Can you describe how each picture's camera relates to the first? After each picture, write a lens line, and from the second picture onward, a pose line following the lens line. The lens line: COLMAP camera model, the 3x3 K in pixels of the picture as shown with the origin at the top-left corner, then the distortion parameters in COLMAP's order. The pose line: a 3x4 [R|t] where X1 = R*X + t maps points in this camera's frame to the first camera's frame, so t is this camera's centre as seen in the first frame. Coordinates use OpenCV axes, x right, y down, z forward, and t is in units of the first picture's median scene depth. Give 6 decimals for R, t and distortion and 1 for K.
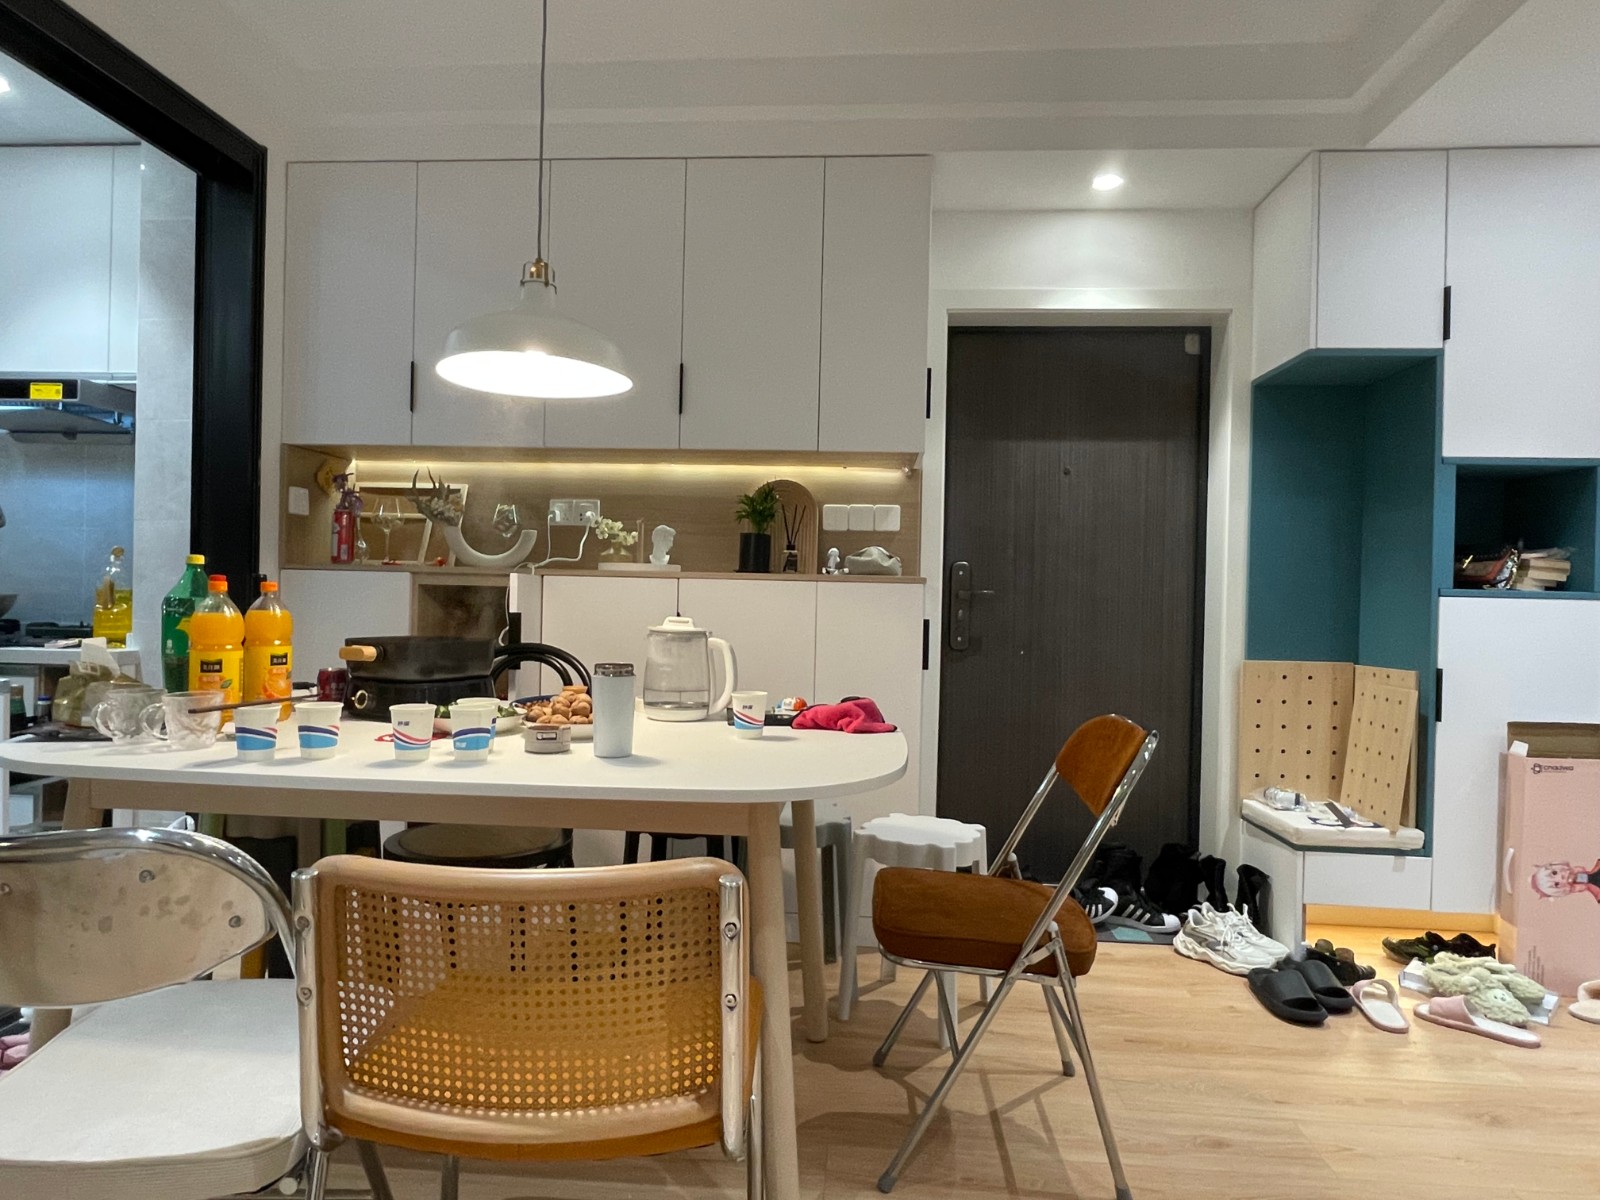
lens RADIAL K [[947.8, 0, 798.8], [0, 947.8, 593.8], [0, 0, 1]] dist [-0.000557, -0.000387]
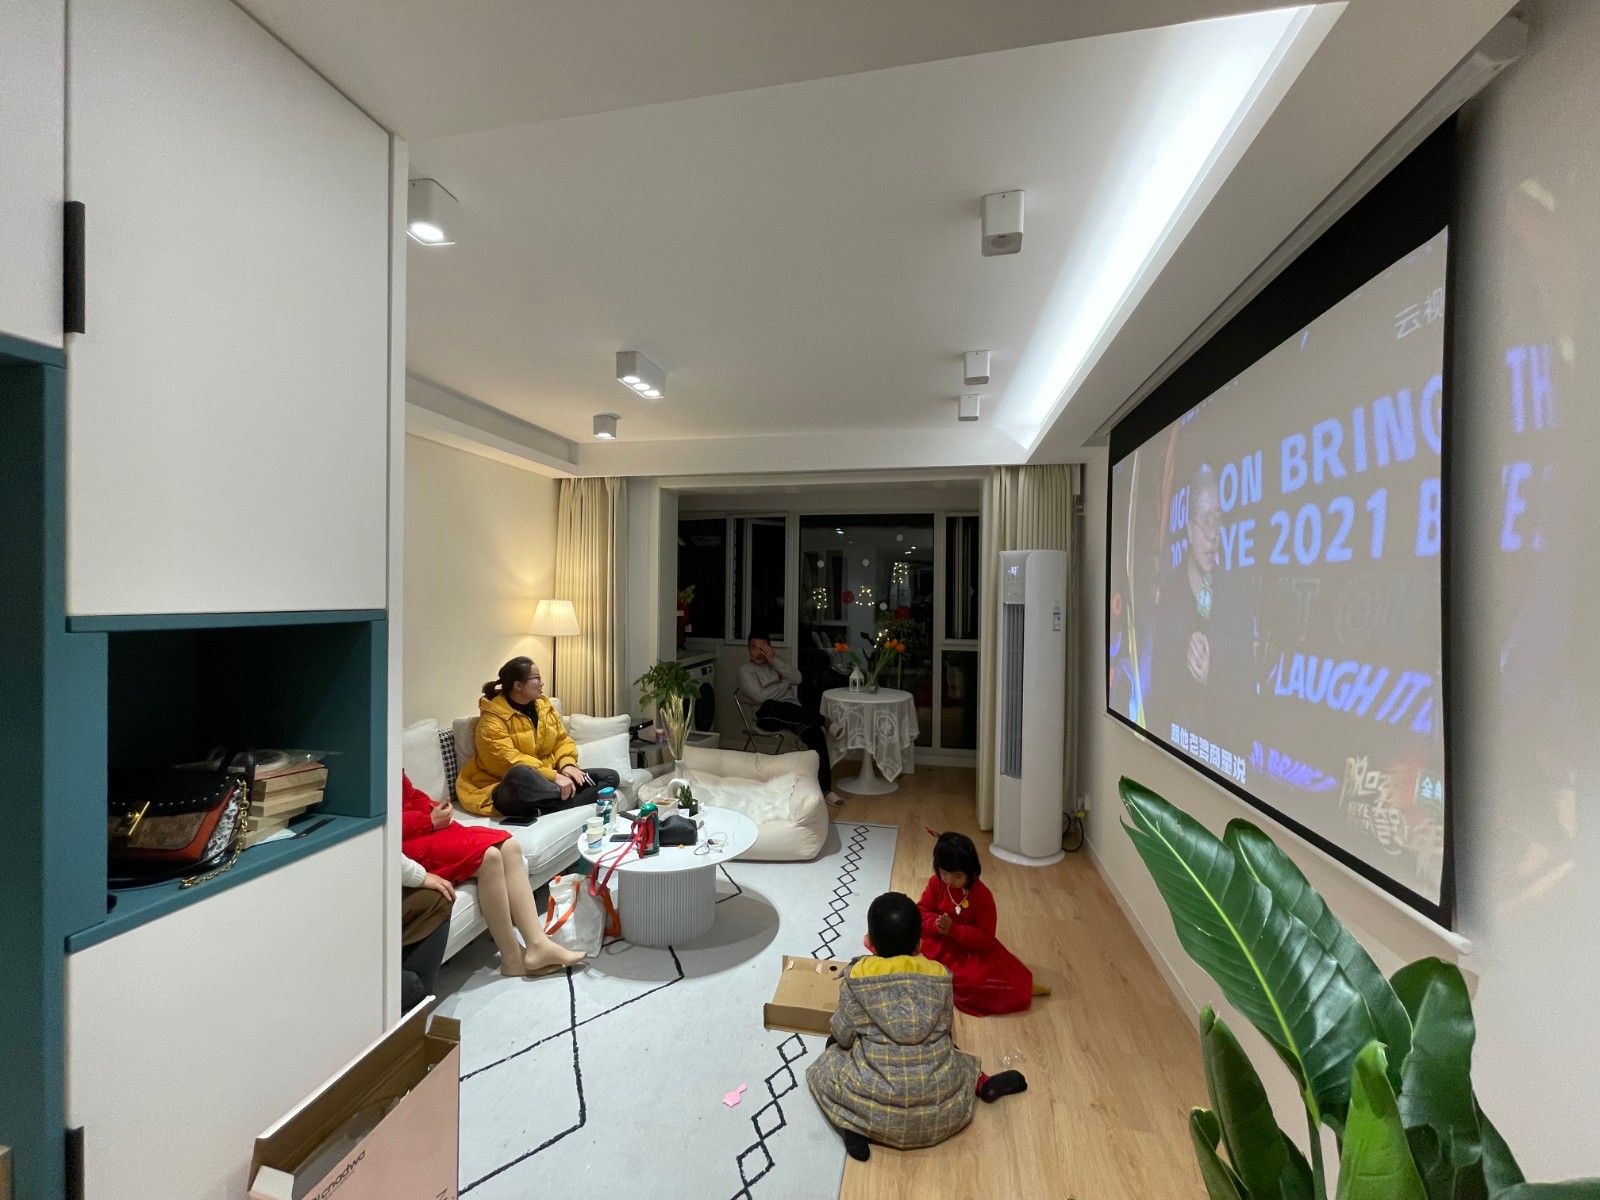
lens RADIAL K [[644.9, 0, 803.2], [0, 644.9, 601.3], [0, 0, 1]] dist [-0.007914, 0.000763]
pose [[0.121914, -0.016631, 0.992401, 0.446653], [0.008535, 0.999840, 0.015707, -0.152224], [-0.992504, 0.006555, 0.122037, 0.654371]]
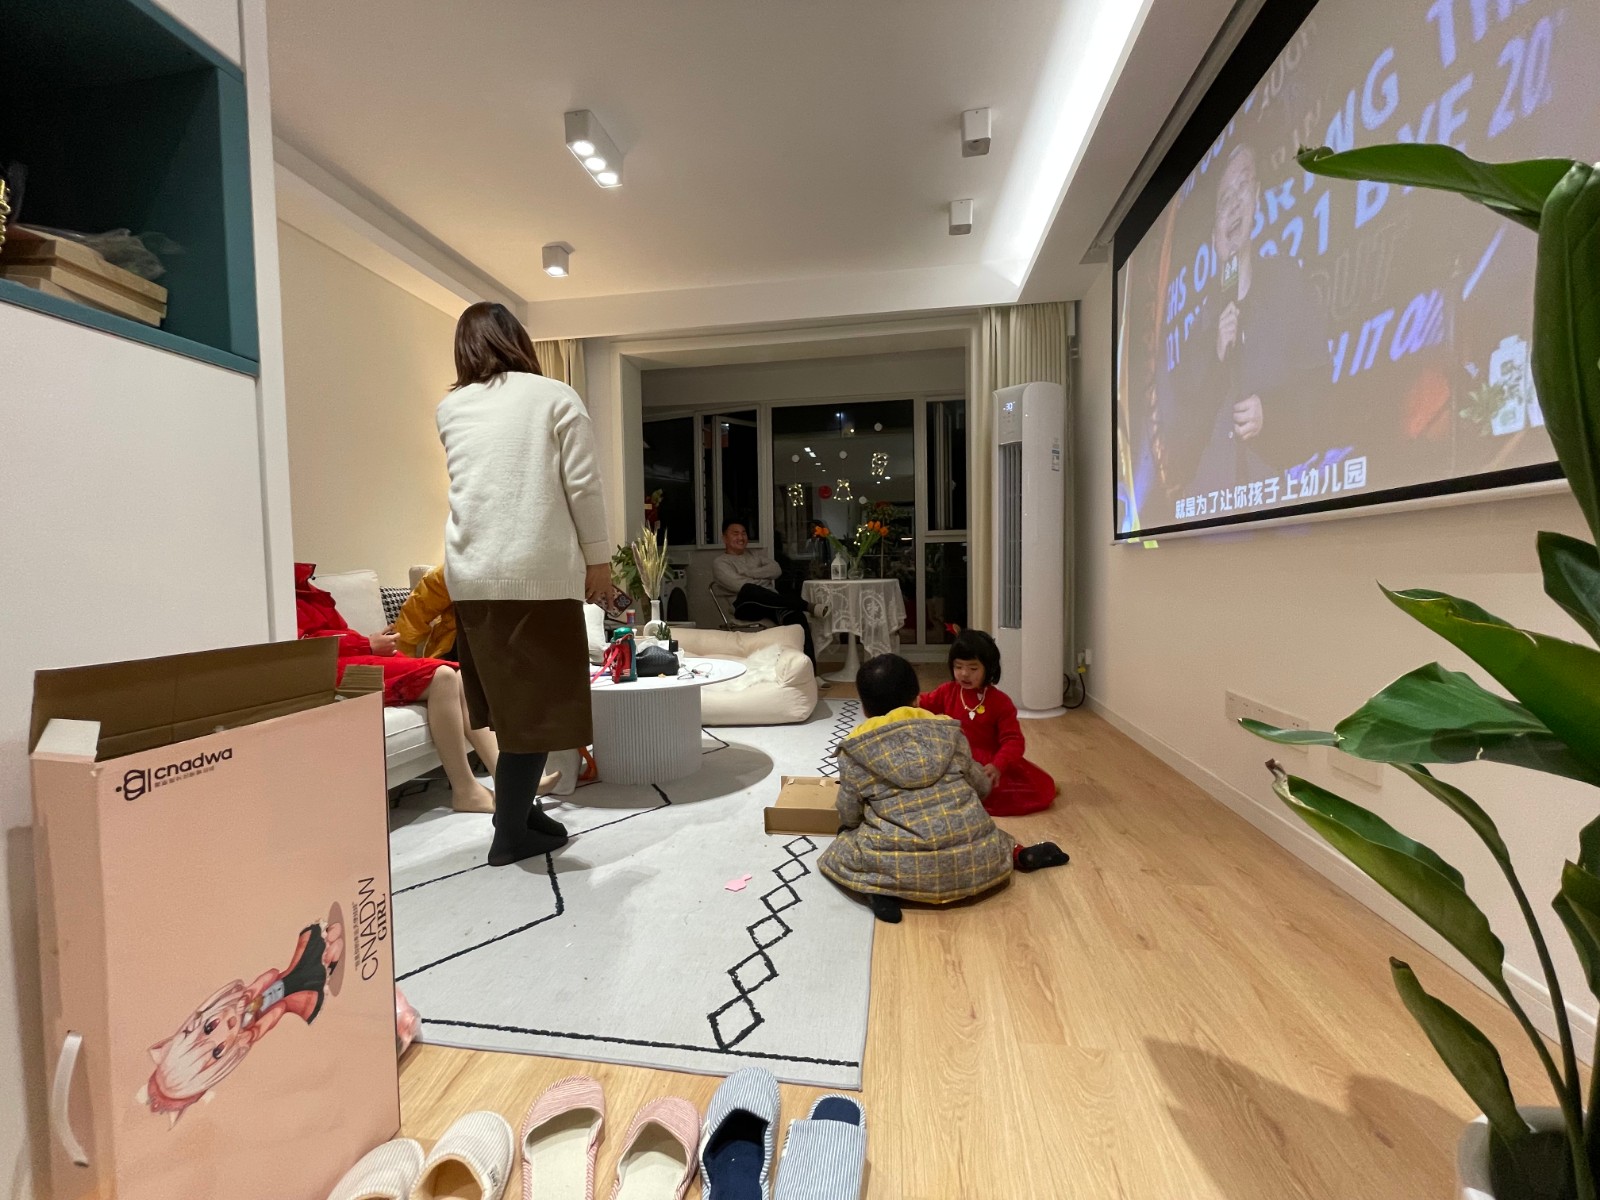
lens RADIAL K [[644.9, 0, 803.3], [0, 644.9, 600.0], [0, 0, 1]] dist [-0.007914, 0.000763]
pose [[0.069555, -0.058296, 0.995873, 0.543437], [0.037638, 0.997734, 0.055776, 0.108271], [-0.996868, 0.033603, 0.071591, 0.706014]]
